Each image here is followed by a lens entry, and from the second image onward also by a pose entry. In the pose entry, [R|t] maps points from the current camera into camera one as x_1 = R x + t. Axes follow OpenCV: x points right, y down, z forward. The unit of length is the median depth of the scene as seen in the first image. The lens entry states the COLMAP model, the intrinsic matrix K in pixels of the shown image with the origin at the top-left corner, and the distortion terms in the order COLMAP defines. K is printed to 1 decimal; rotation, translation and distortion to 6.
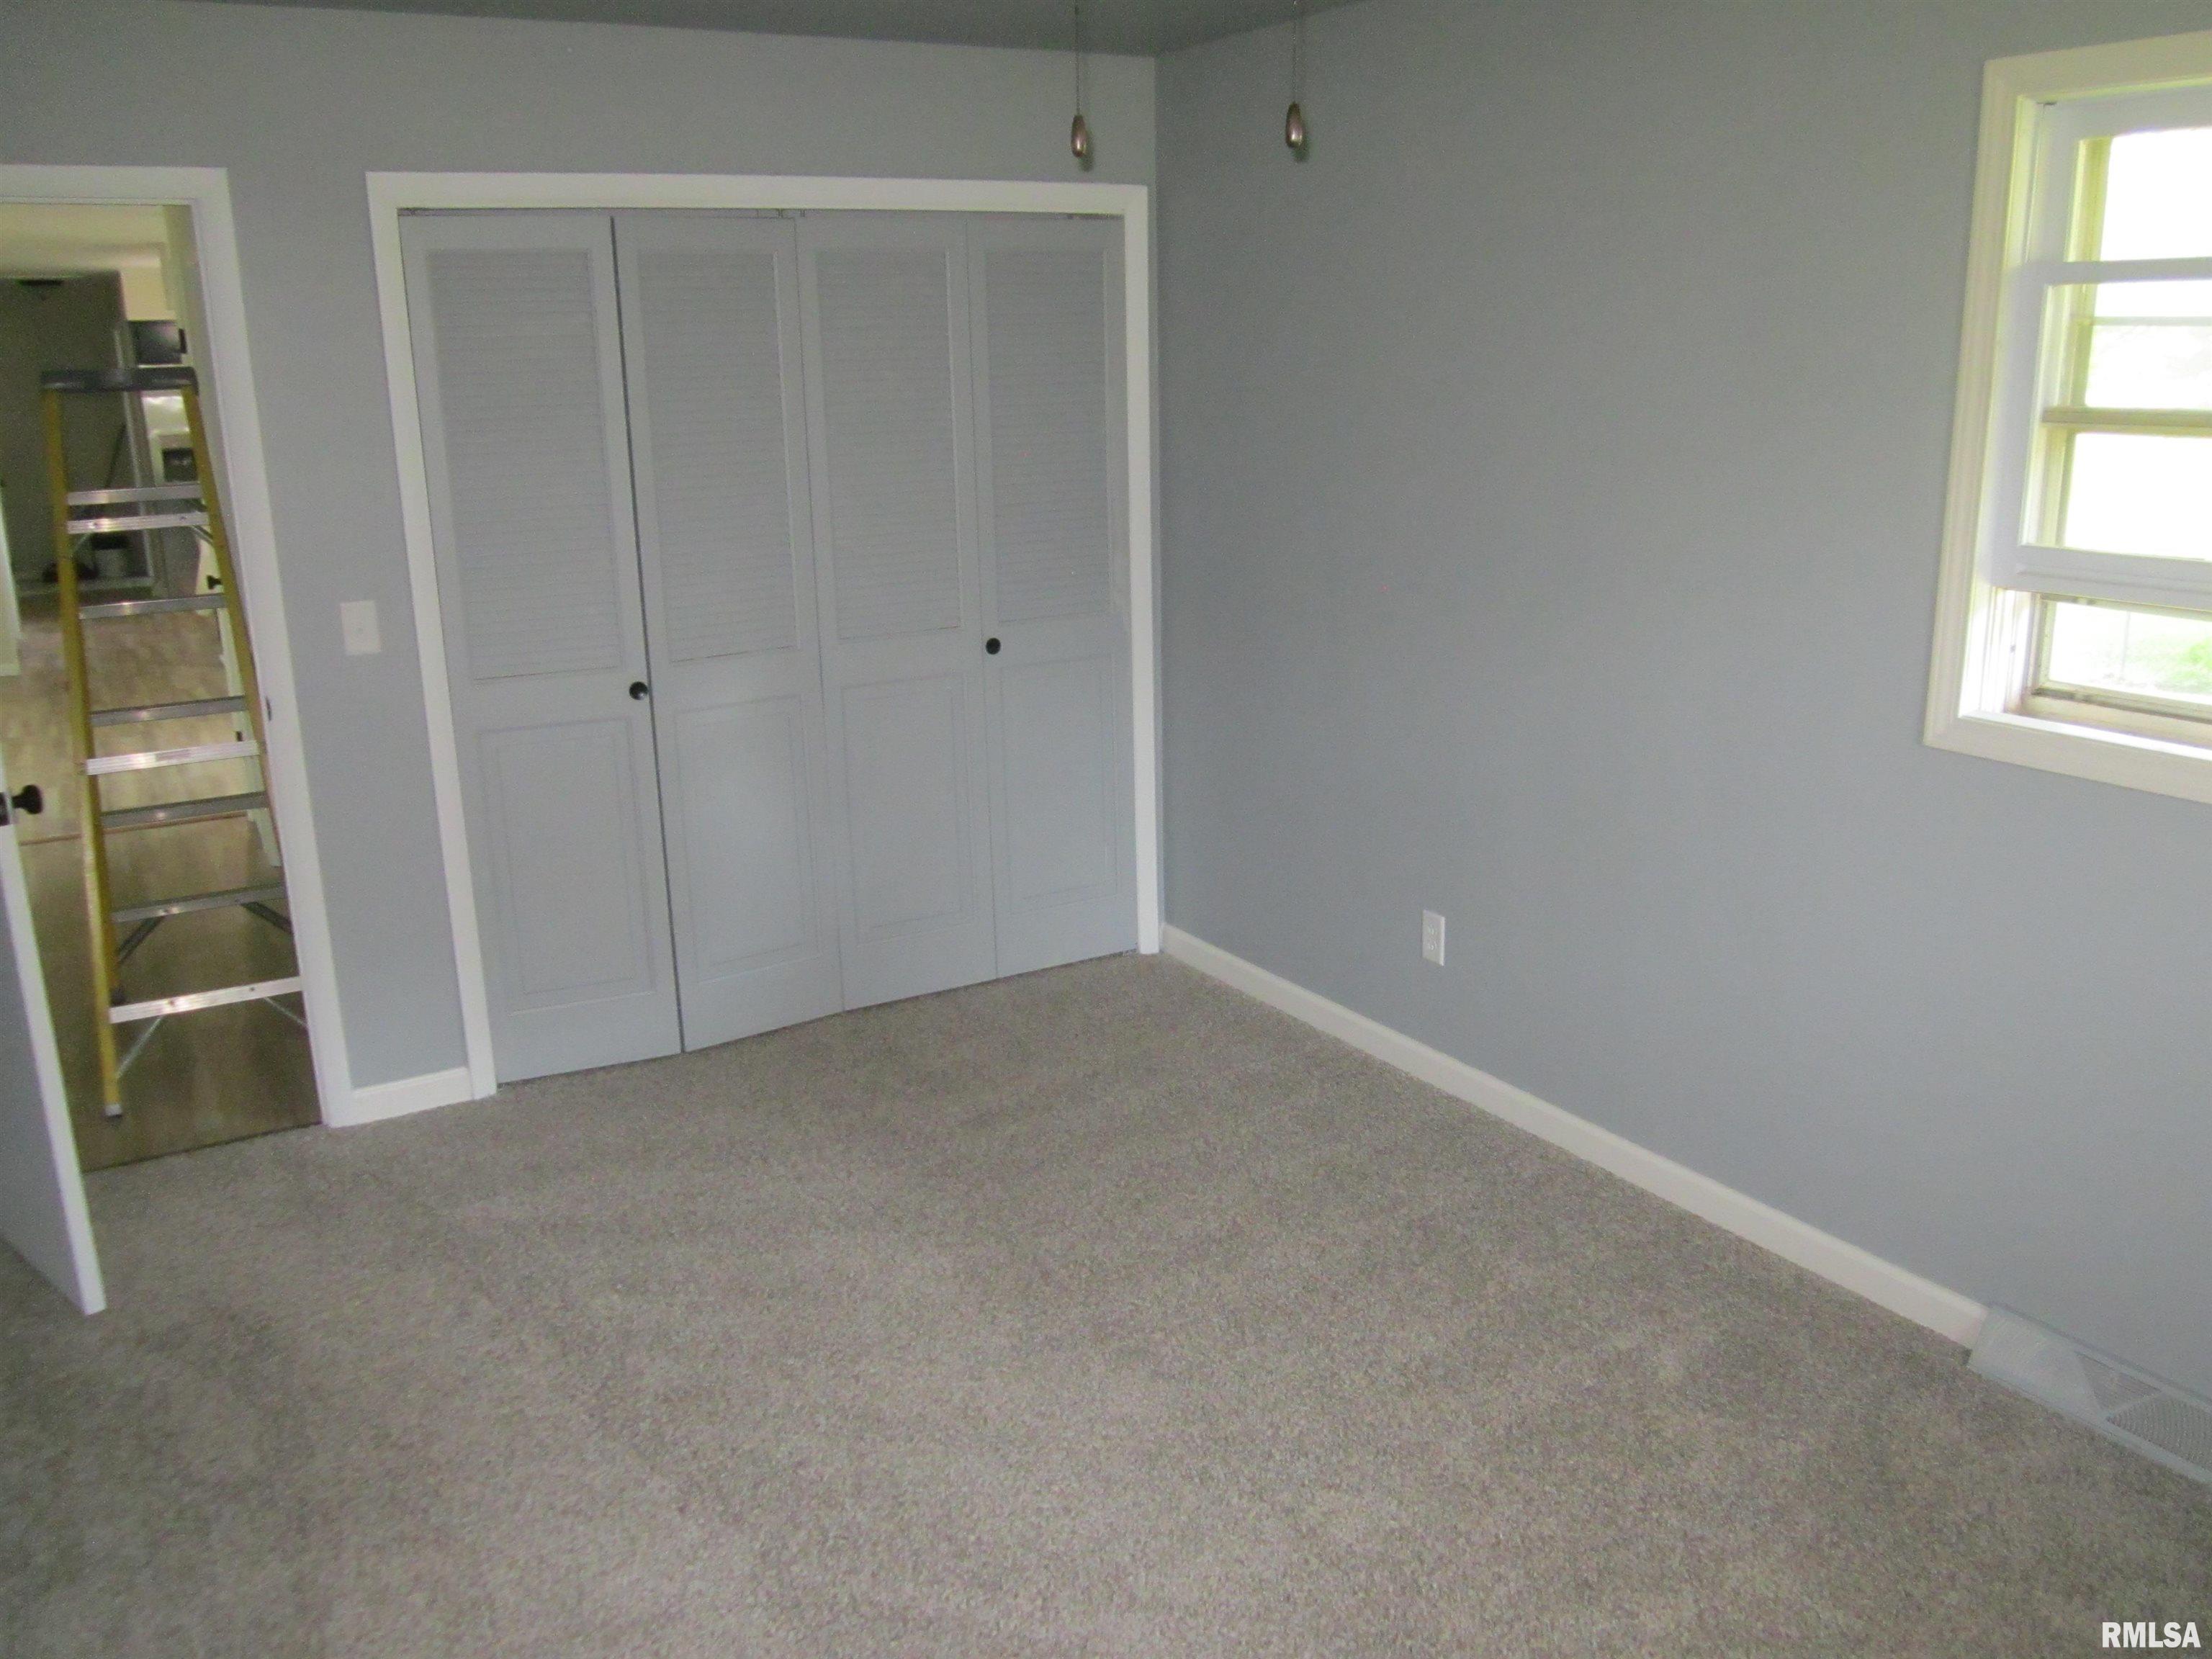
lens RADIAL K [[1833.2, 0, 1120.0], [0, 1833.2, 829.0], [0, 0, 1]] dist [-0.039715, 0.003451]
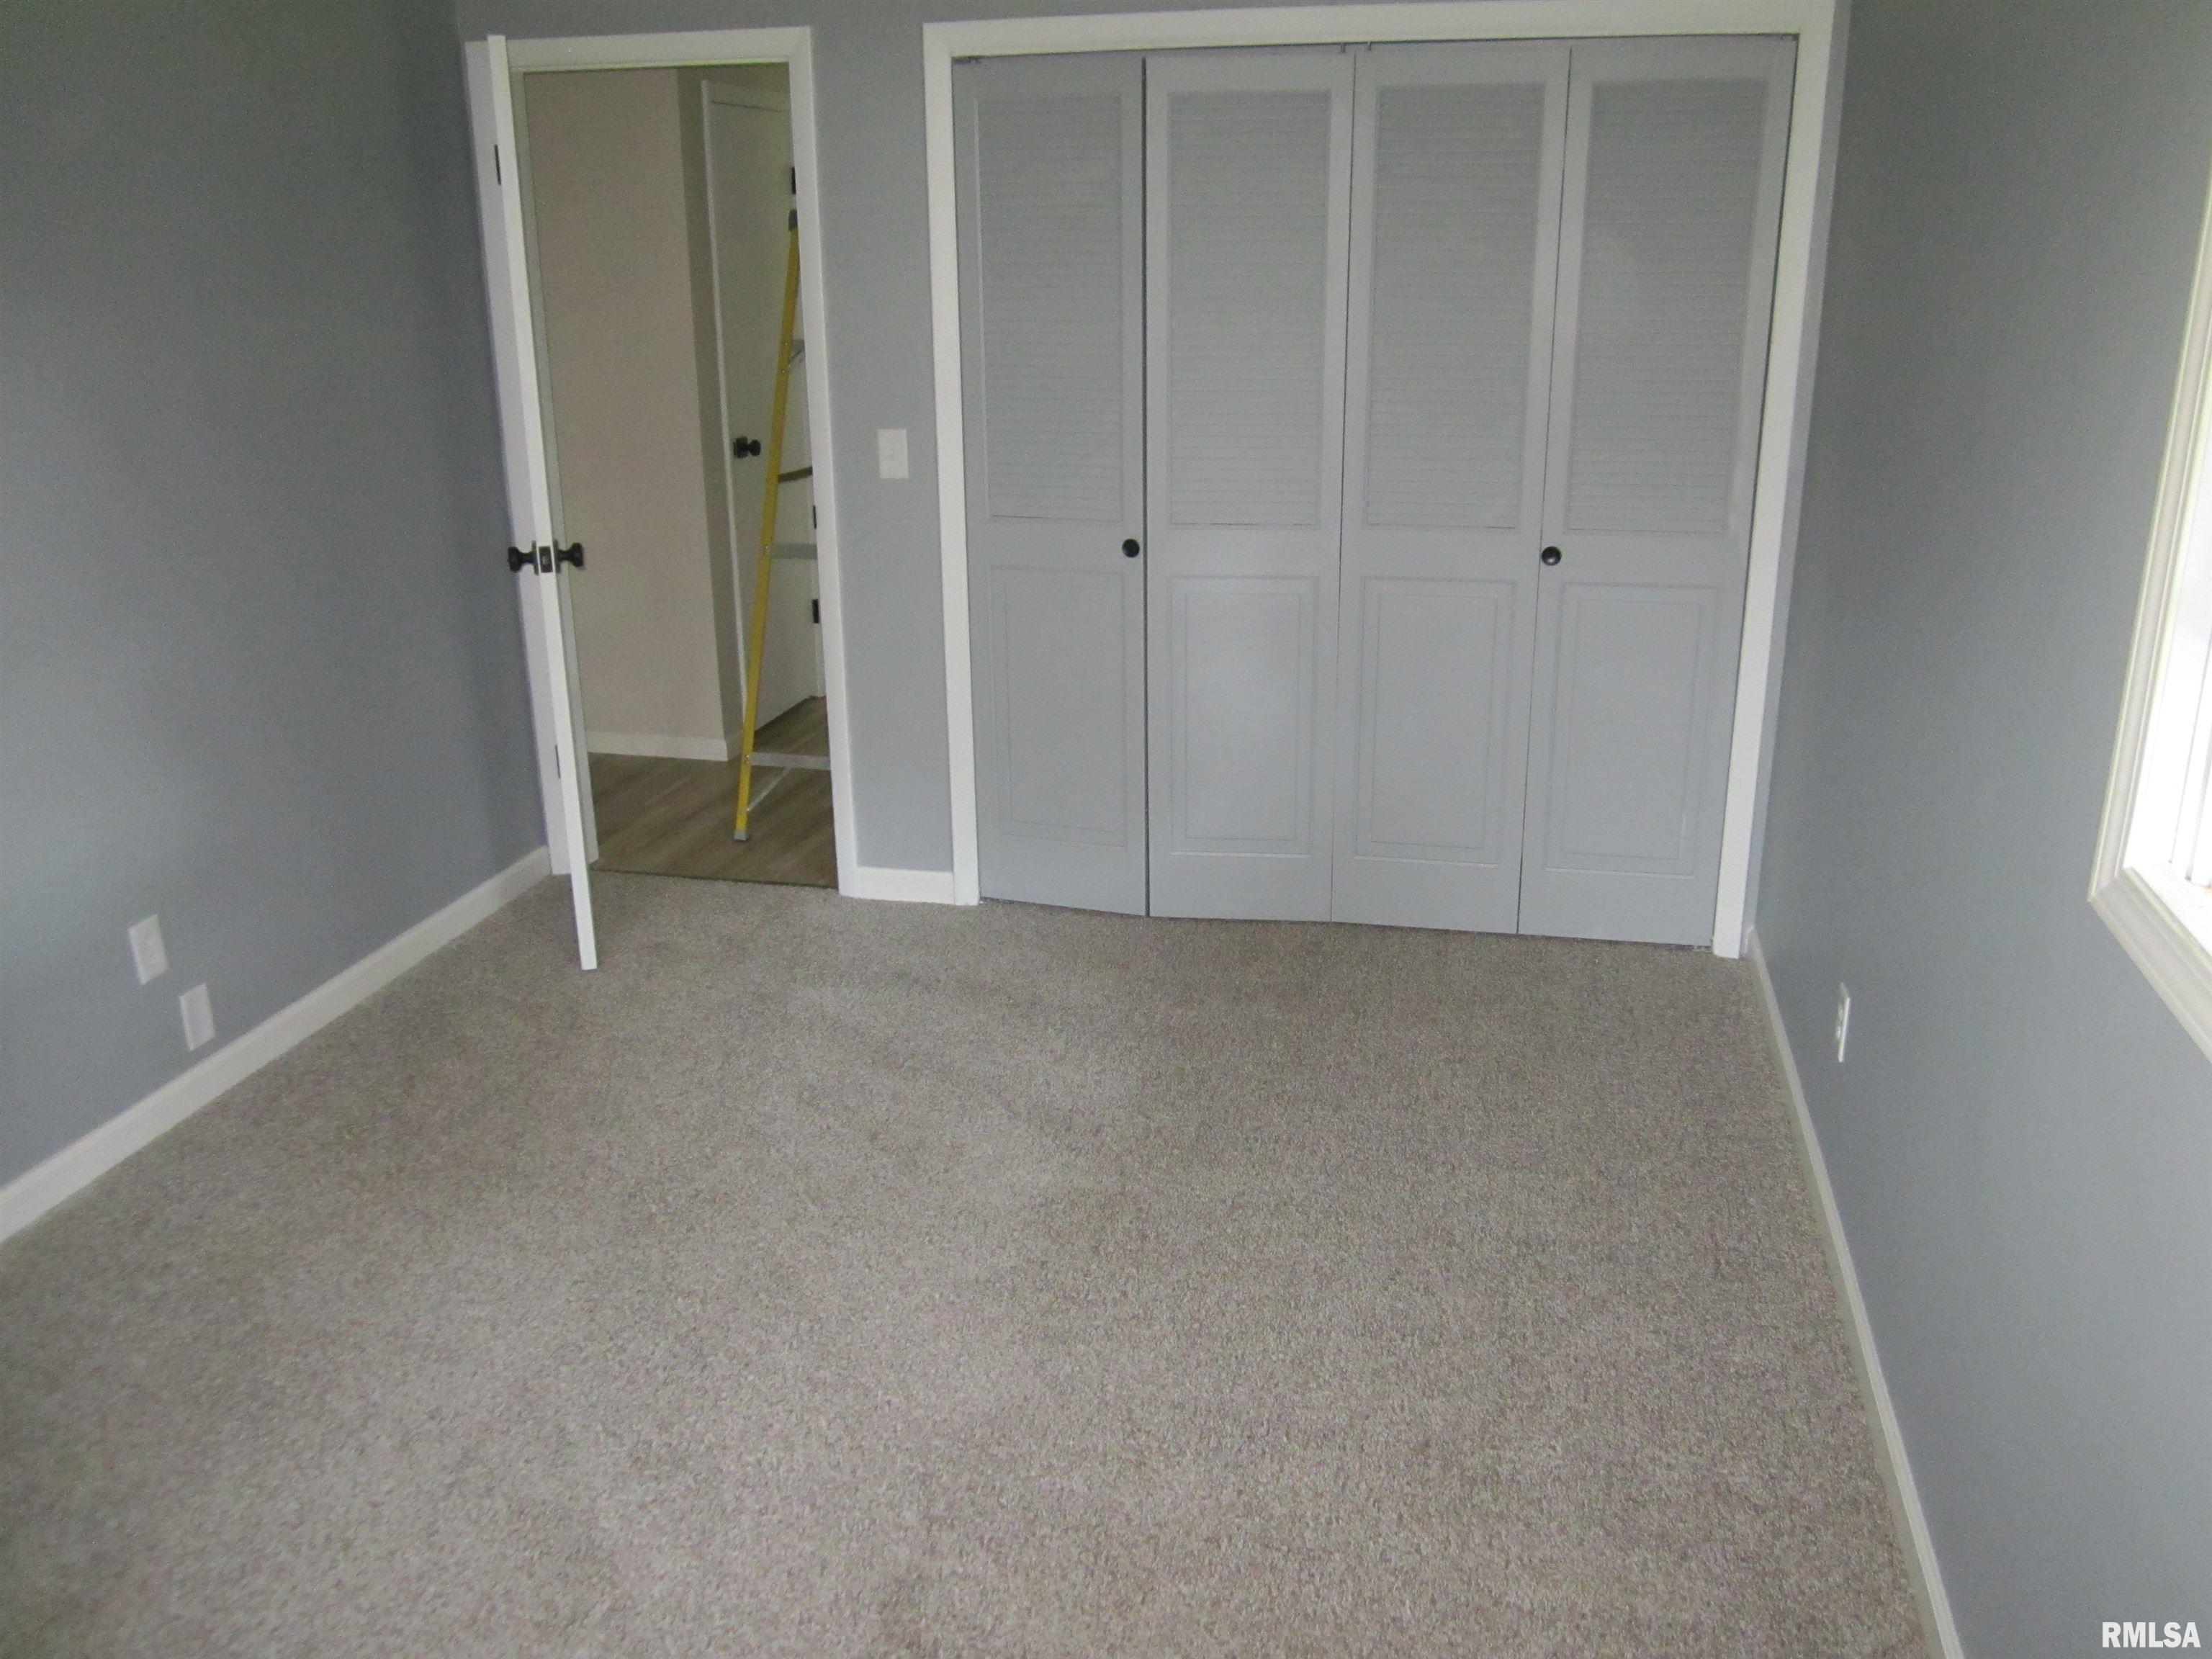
lens RADIAL K [[1833.2, 0, 1120.0], [0, 1833.2, 829.0], [0, 0, 1]] dist [-0.039715, 0.003451]
pose [[0.725400, 0.229535, -0.648929, 0.410977], [-0.181462, 0.973182, 0.141382, -0.066165], [0.663978, 0.015197, 0.747598, 0.254321]]
